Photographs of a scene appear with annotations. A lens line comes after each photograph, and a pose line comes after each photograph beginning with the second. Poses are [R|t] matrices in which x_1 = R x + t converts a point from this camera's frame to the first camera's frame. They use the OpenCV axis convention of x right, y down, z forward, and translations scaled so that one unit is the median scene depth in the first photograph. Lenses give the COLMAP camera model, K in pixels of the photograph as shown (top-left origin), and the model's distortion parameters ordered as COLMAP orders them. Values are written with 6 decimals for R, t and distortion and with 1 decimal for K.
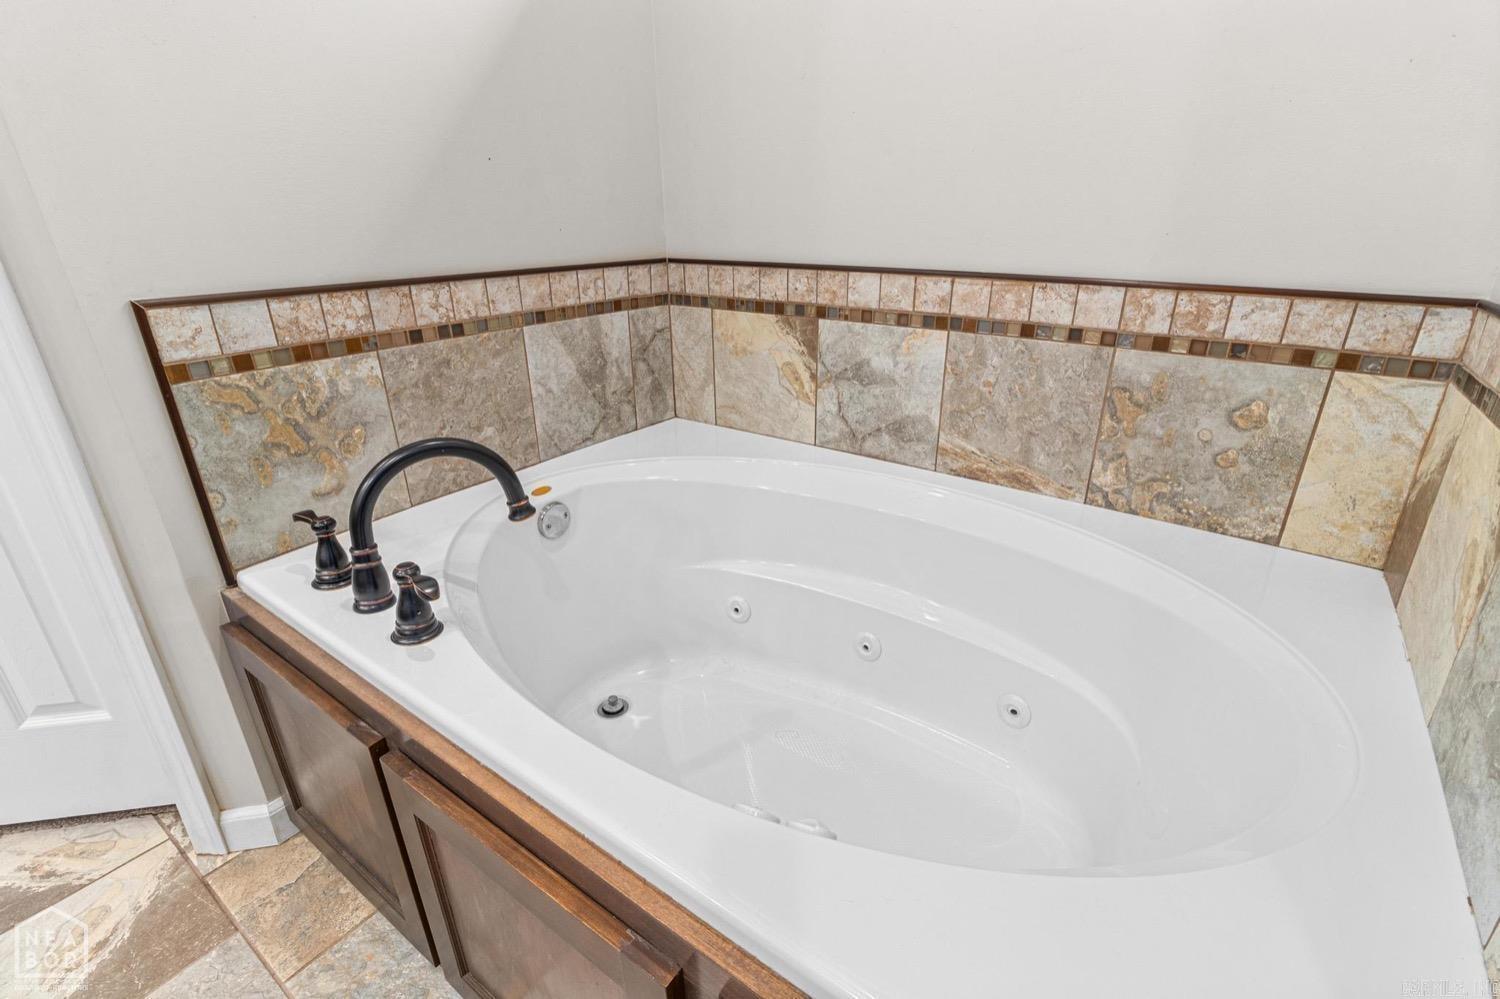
lens RADIAL K [[696.7, 0, 748.4], [0, 696.7, 495.4], [0, 0, 1]] dist [-0.000343, 0.000664]
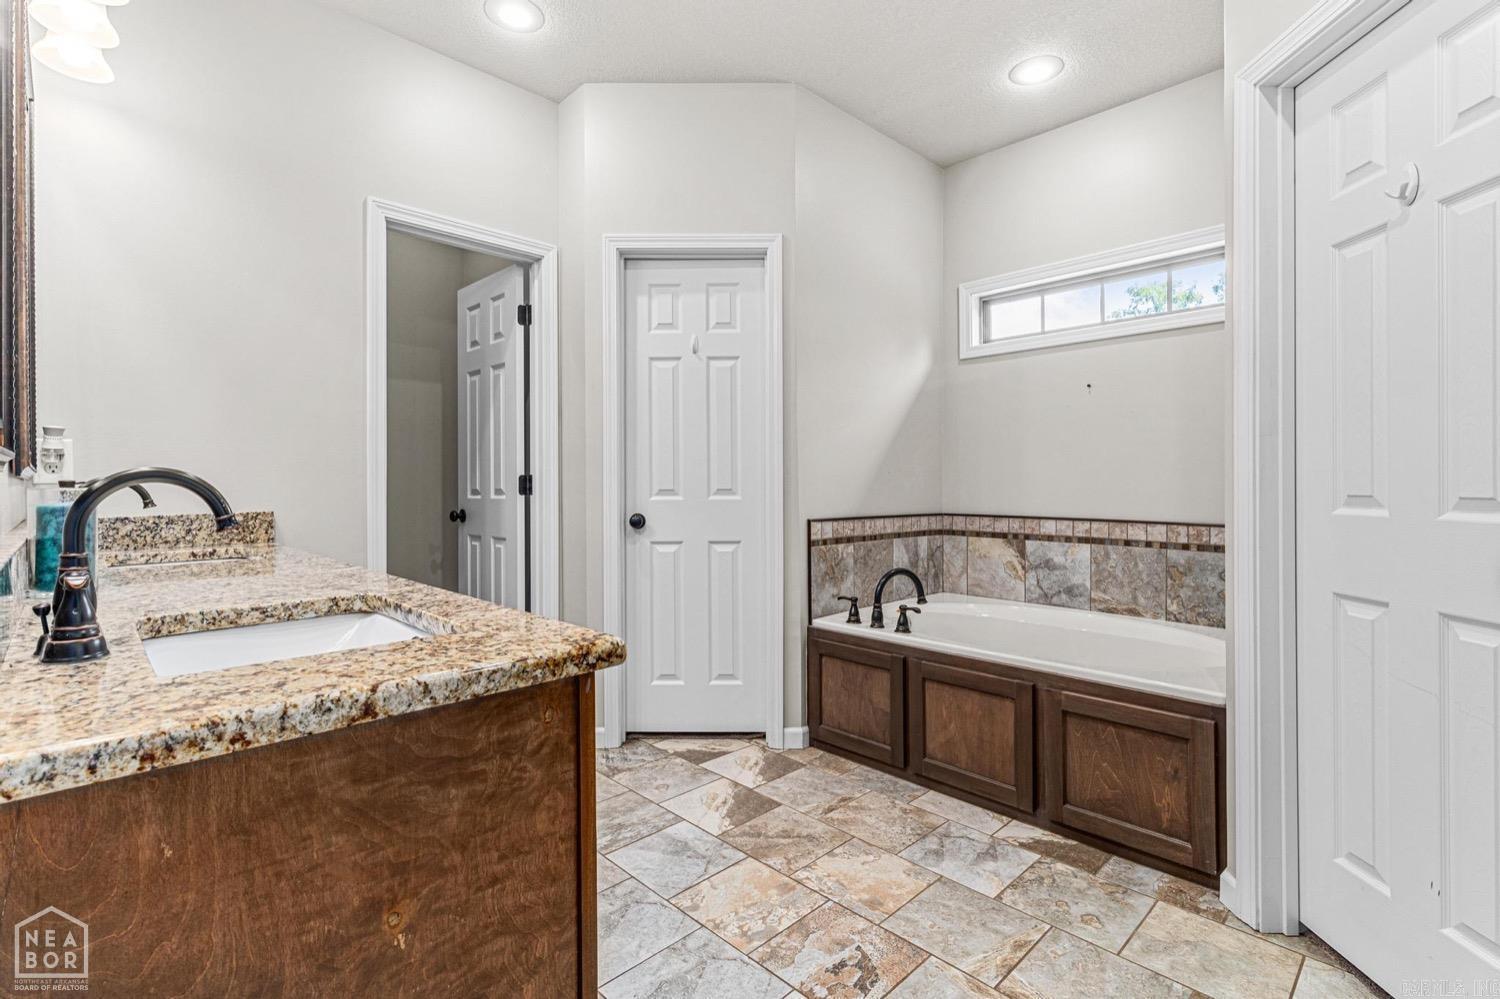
lens RADIAL K [[696.7, 0, 756.1], [0, 696.7, 492.4], [0, 0, 1]] dist [-0.000343, 0.000664]
pose [[0.986478, 0.012011, -0.163453, -0.402903], [-0.071887, 0.927966, -0.365665, 0.496665], [0.147287, 0.372471, 0.916282, -1.250555]]
